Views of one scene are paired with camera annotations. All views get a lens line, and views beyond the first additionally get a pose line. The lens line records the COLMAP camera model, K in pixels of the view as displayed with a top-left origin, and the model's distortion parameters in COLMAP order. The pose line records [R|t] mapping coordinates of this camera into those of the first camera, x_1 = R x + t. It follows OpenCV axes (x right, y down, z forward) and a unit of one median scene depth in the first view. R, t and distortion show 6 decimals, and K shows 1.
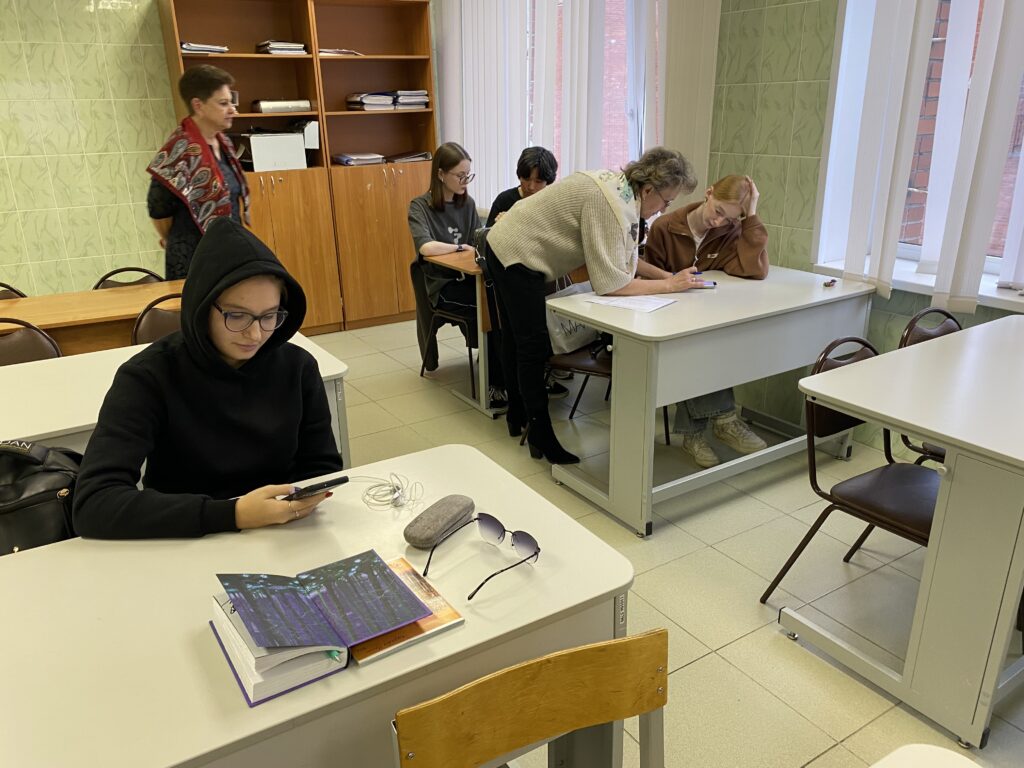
lens RADIAL K [[774.5, 0, 512.8], [0, 774.5, 384.5], [0, 0, 1]] dist [0.000875, -0.004948]
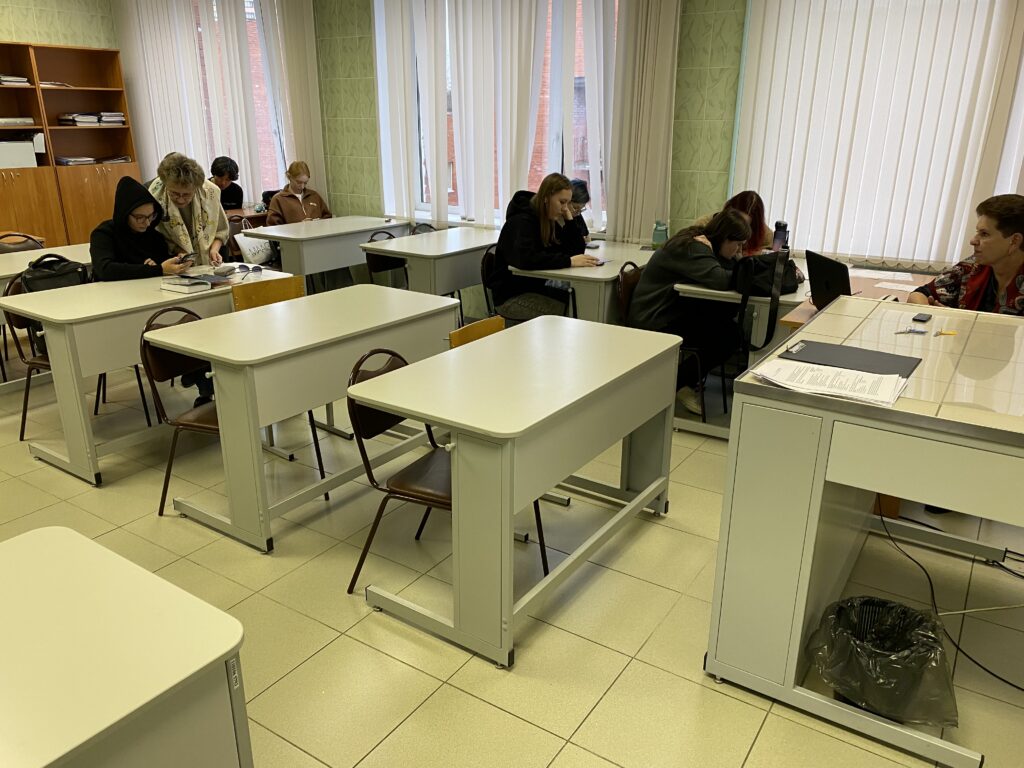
lens RADIAL K [[774.5, 0, 510.1], [0, 774.5, 386.7], [0, 0, 1]] dist [0.000875, -0.004948]
pose [[0.911384, -0.109639, 0.396685, -0.086515], [0.116029, 0.993214, 0.007936, 0.194987], [-0.394863, 0.038794, 0.917920, -0.578263]]
